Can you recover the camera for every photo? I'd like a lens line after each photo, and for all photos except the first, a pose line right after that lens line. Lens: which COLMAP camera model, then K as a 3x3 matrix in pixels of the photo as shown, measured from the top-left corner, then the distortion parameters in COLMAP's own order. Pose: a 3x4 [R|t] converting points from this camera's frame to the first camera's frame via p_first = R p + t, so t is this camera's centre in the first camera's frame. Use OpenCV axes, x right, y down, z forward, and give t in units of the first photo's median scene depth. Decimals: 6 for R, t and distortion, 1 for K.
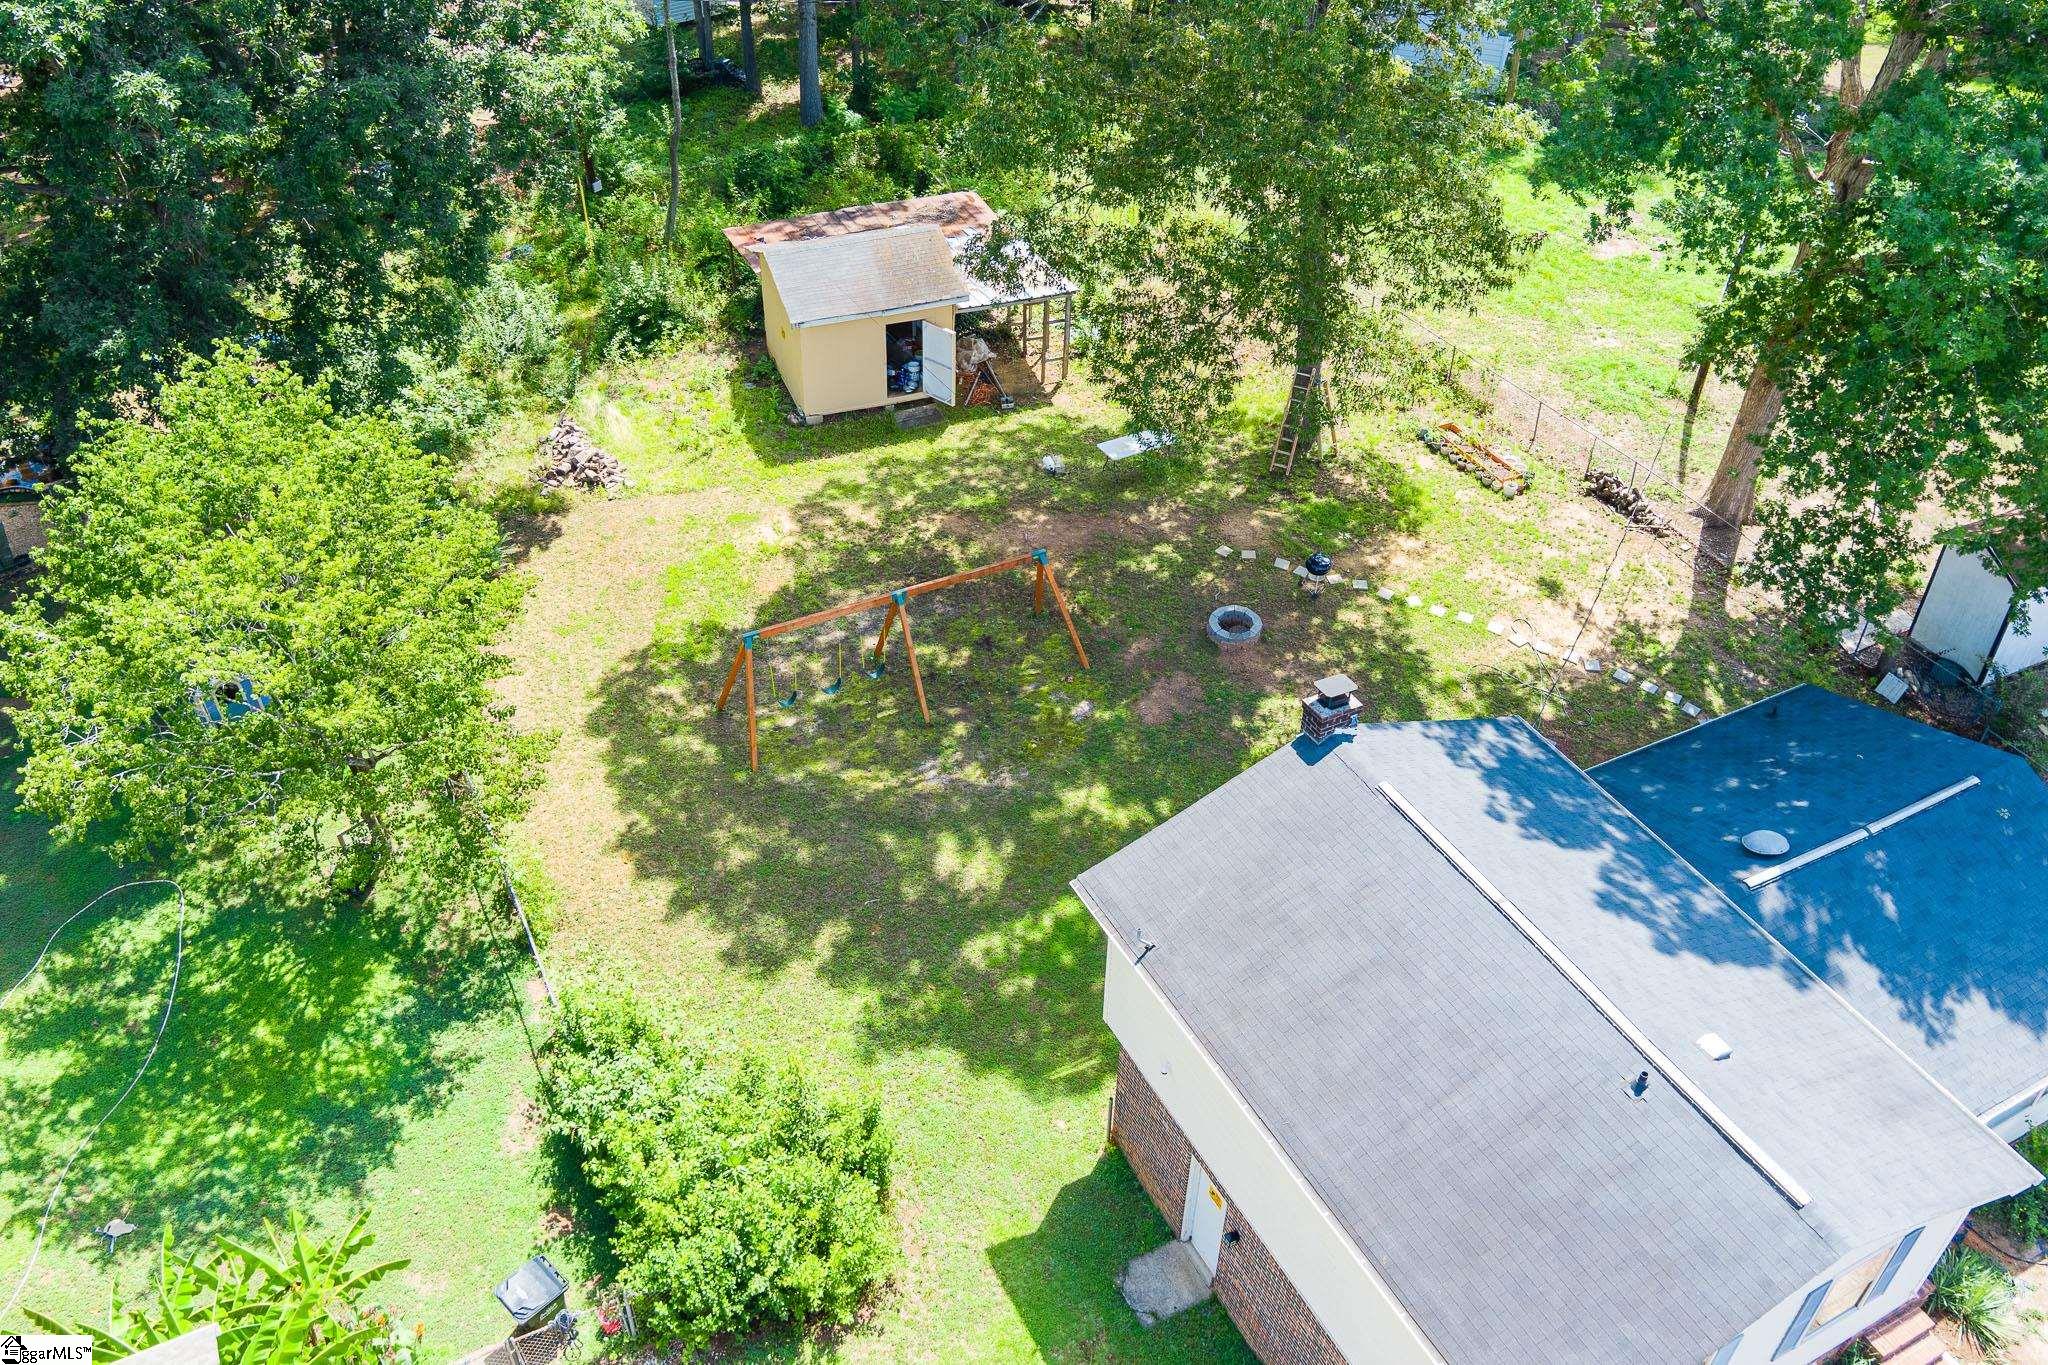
lens RADIAL K [[1658.6, 0, 1024.0], [0, 1658.6, 682.5], [0, 0, 1]] dist [-0.073109, -0.000511]
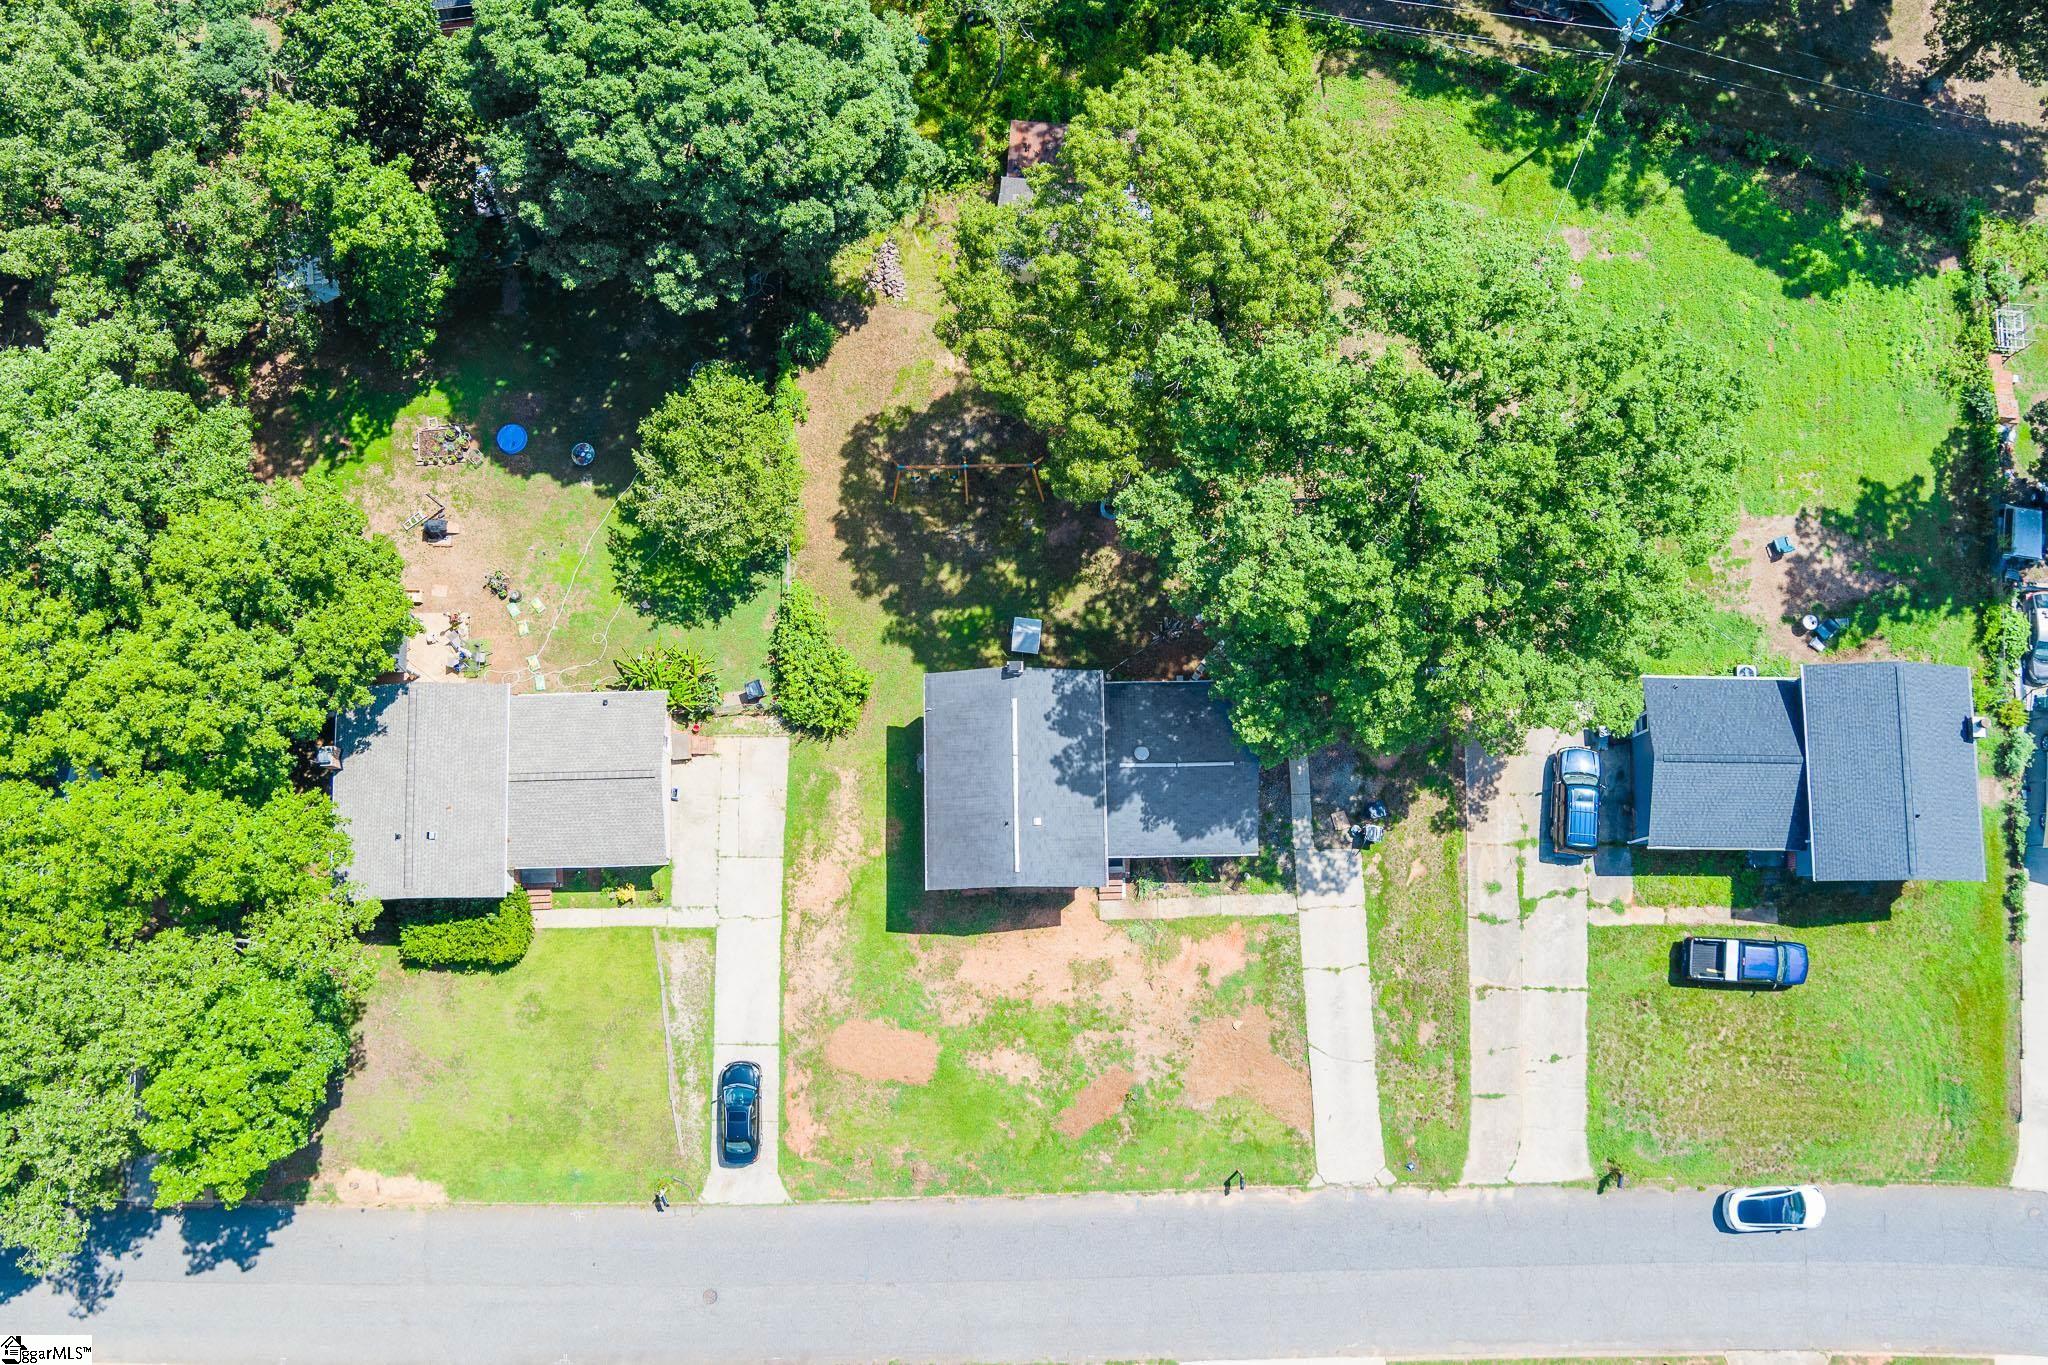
lens RADIAL K [[1658.6, 0, 1024.0], [0, 1658.6, 682.5], [0, 0, 1]] dist [-0.073109, -0.000511]
pose [[0.896489, 0.431889, -0.098889, 0.383196], [-0.257350, 0.689264, 0.677263, -1.513744], [0.360663, -0.581710, 0.729065, -0.929342]]
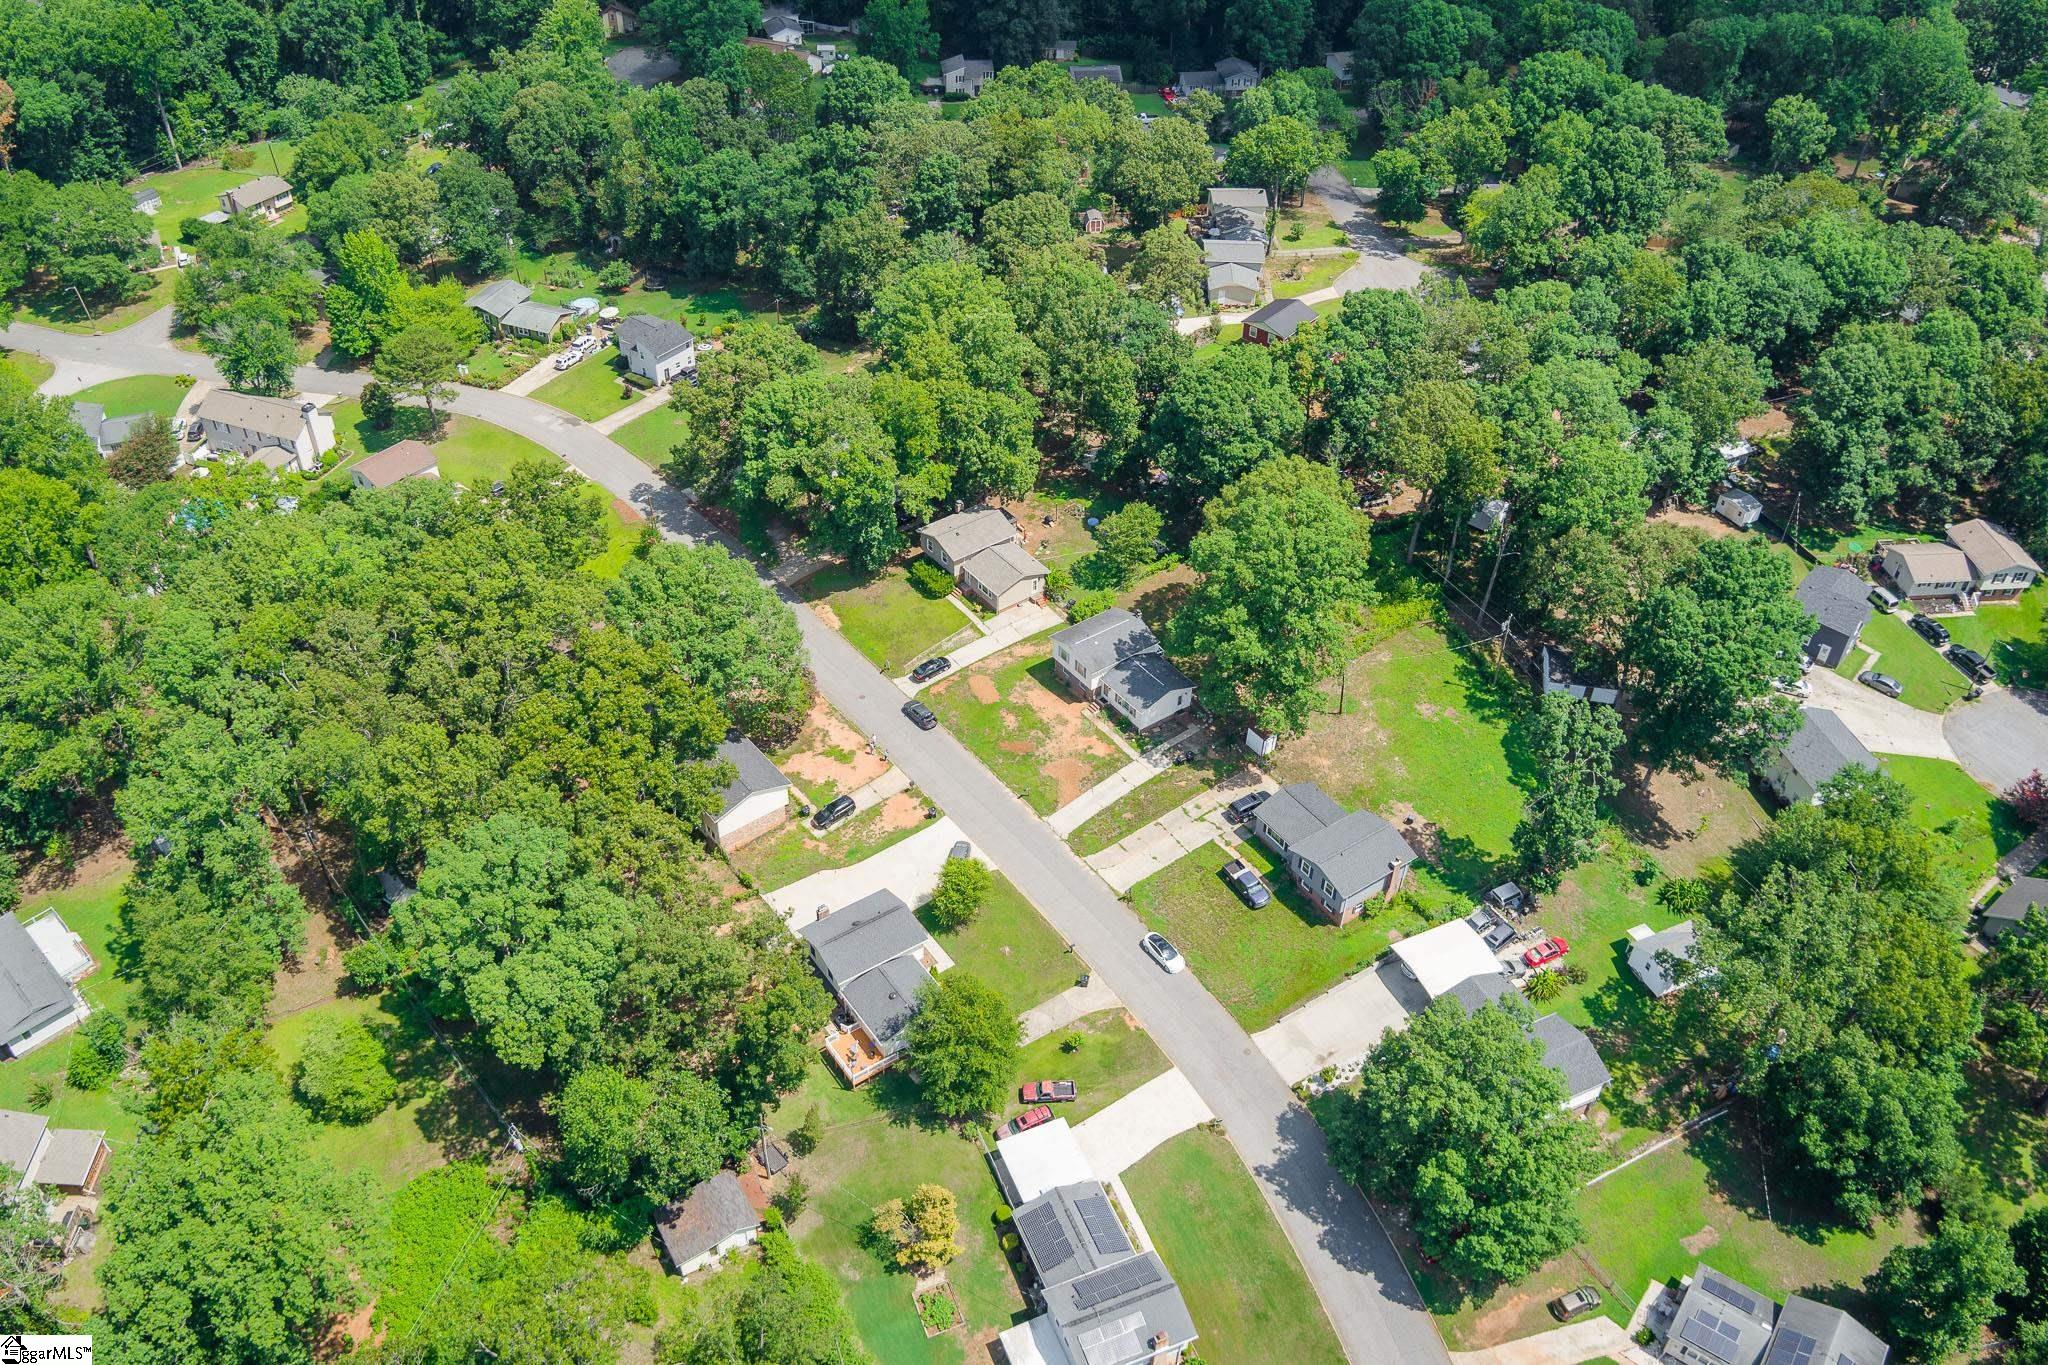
lens RADIAL K [[1658.6, 0, 1024.0], [0, 1658.6, 682.5], [0, 0, 1]] dist [-0.073109, -0.000511]
pose [[0.157004, 0.627711, -0.762449, 4.708715], [-0.619289, 0.663956, 0.419099, -2.033230], [0.769306, 0.406376, 0.492978, -2.373005]]
